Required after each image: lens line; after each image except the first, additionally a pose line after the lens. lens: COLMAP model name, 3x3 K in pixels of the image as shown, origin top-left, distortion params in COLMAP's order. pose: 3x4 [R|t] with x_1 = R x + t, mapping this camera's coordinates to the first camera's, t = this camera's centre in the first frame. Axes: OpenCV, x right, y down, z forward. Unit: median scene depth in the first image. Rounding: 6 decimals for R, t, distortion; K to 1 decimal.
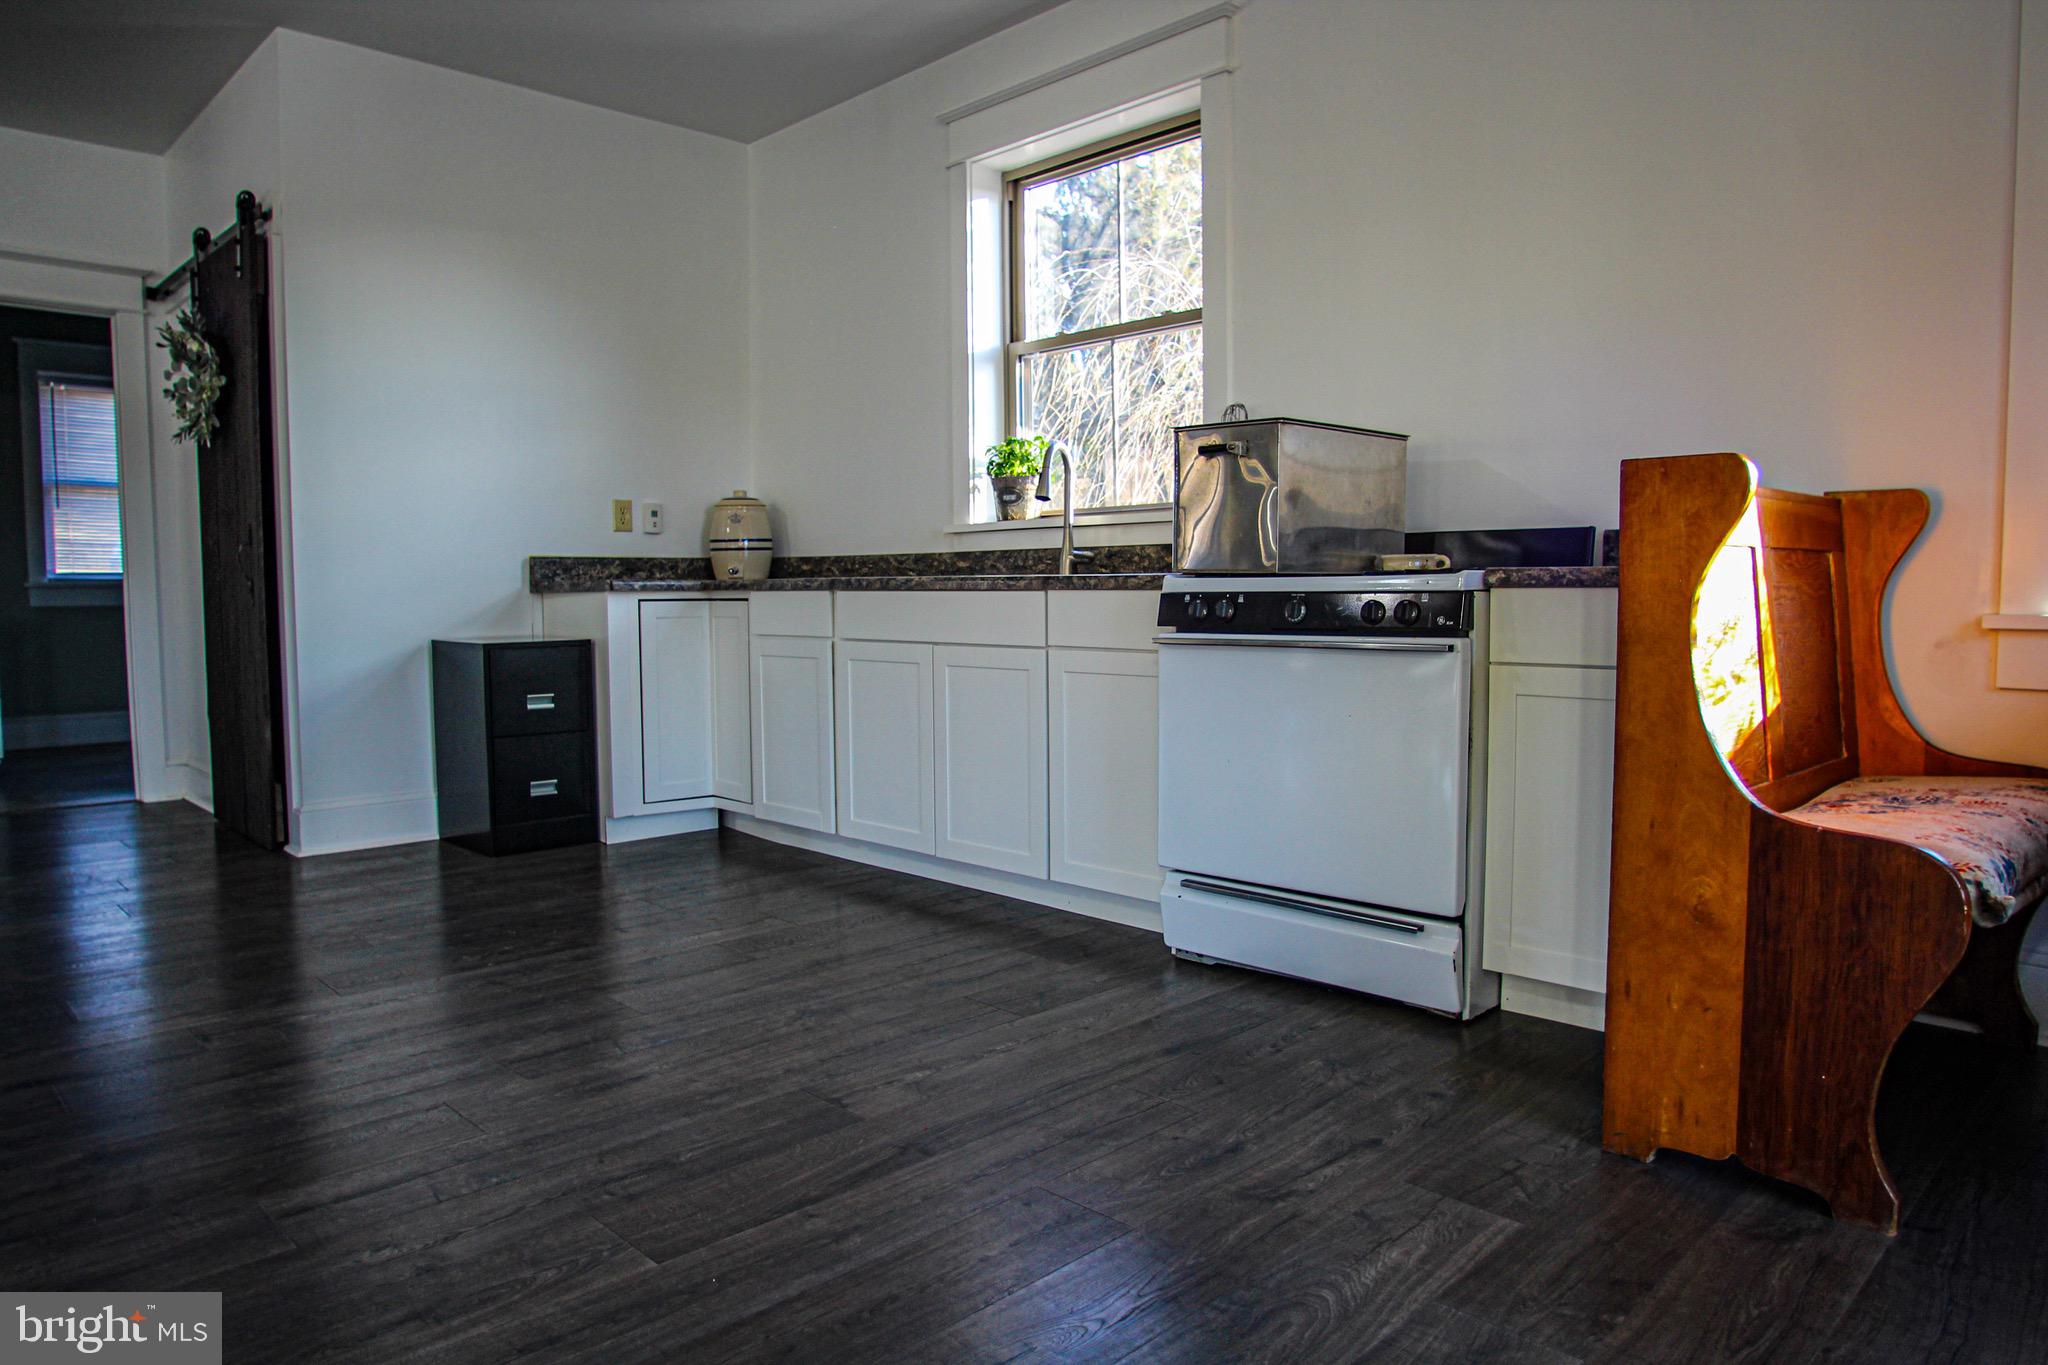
lens RADIAL K [[1320.2, 0, 1024.6], [0, 1320.2, 675.8], [0, 0, 1]] dist [-0.077868, 0.041372]
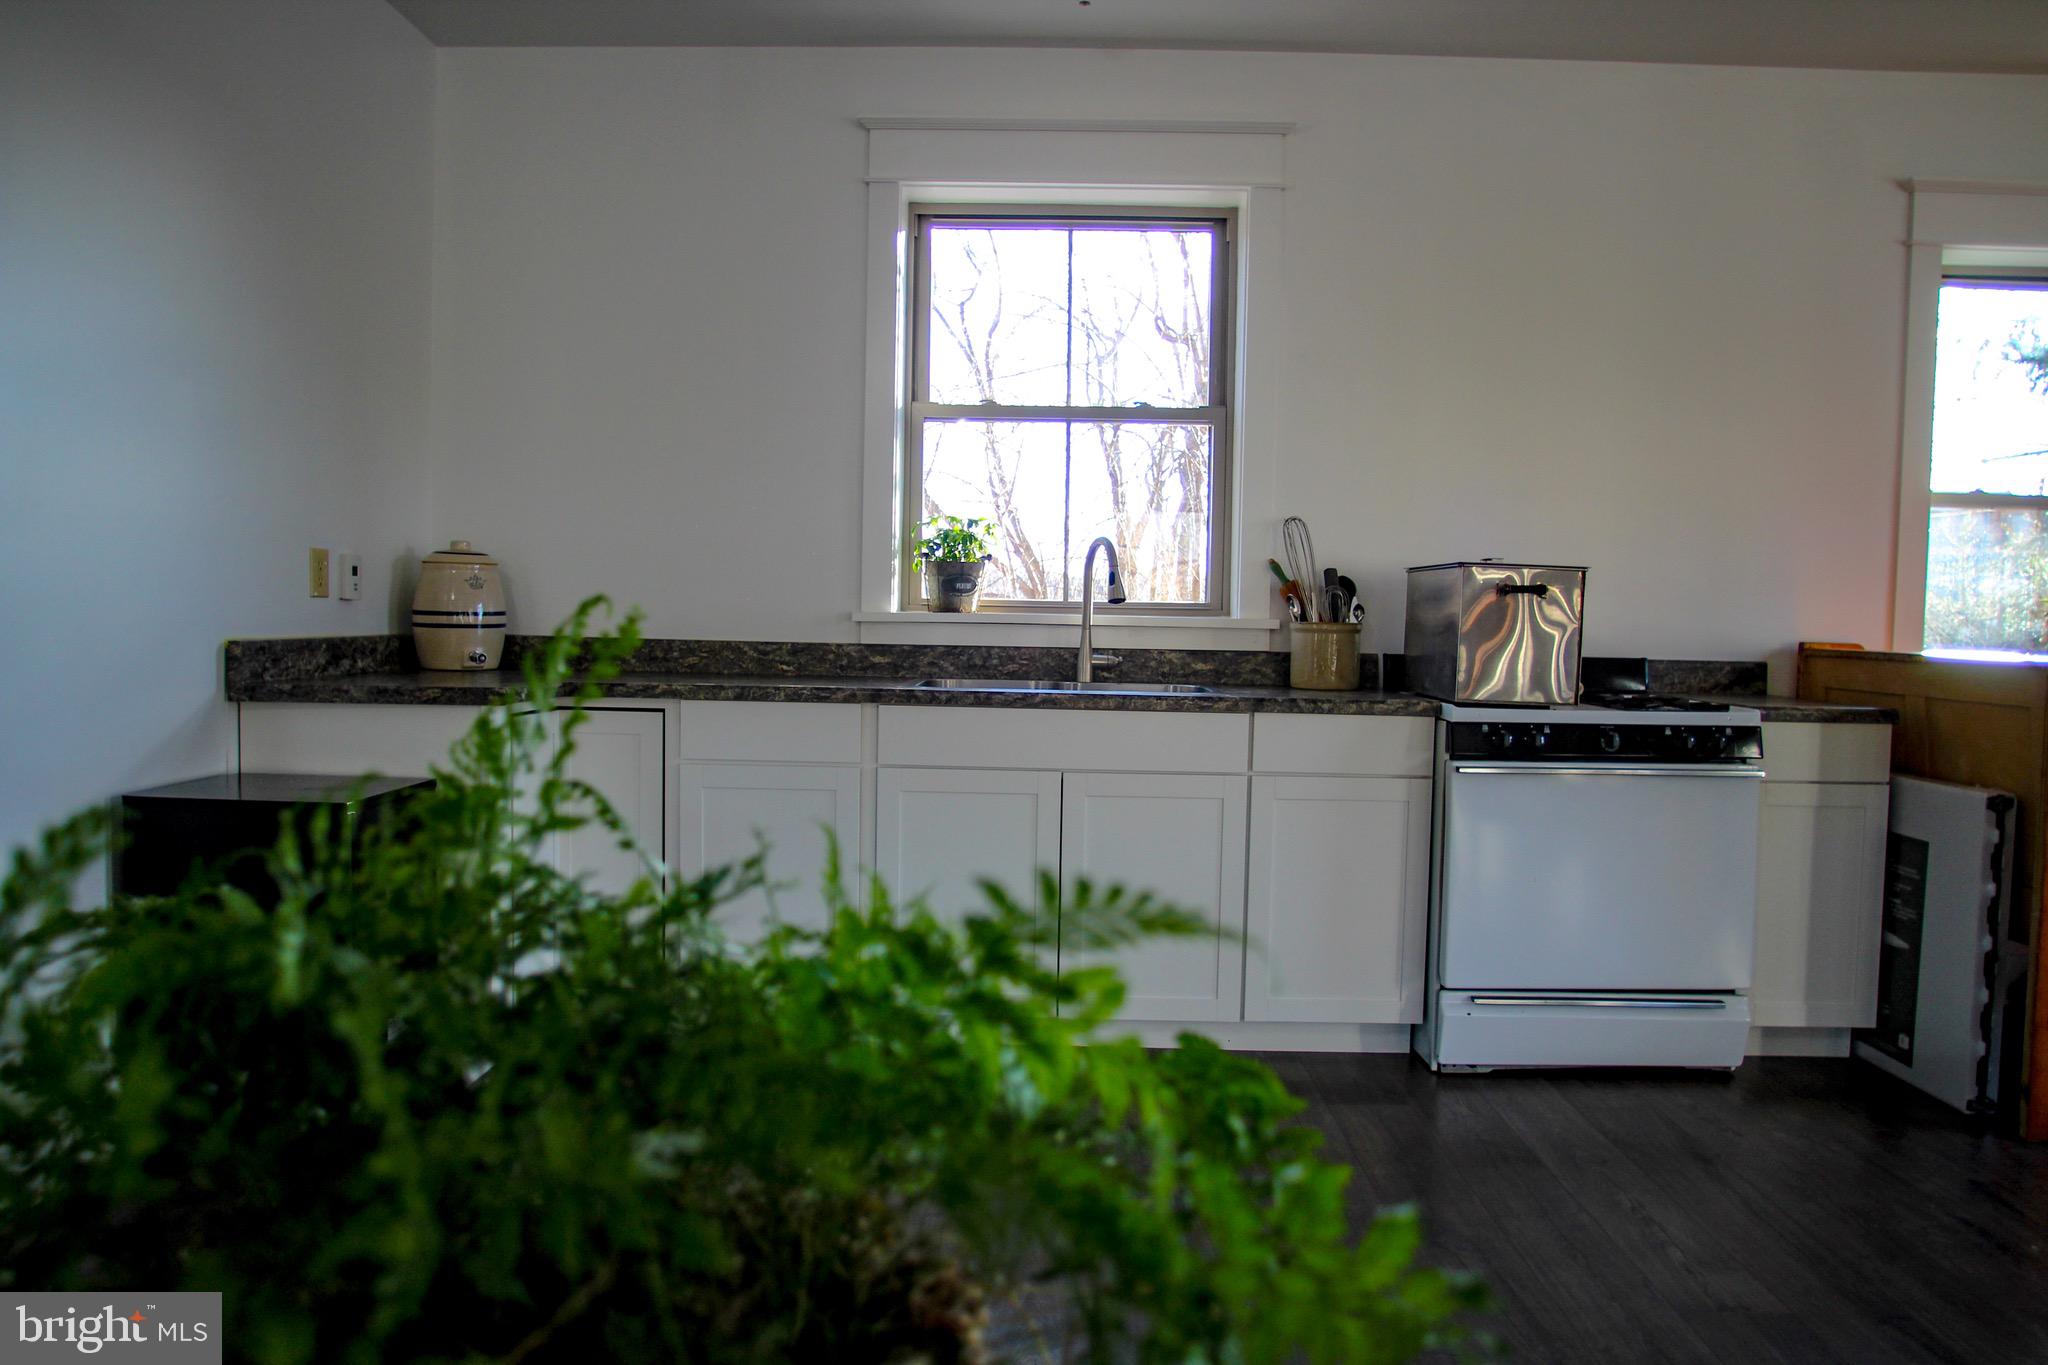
lens RADIAL K [[1320.2, 0, 1023.0], [0, 1320.2, 675.1], [0, 0, 1]] dist [-0.077868, 0.041372]
pose [[0.711528, -0.011896, 0.702557, -0.715523], [0.022603, 0.999727, -0.005965, -0.085222], [-0.702294, 0.020125, 0.711603, 0.430316]]
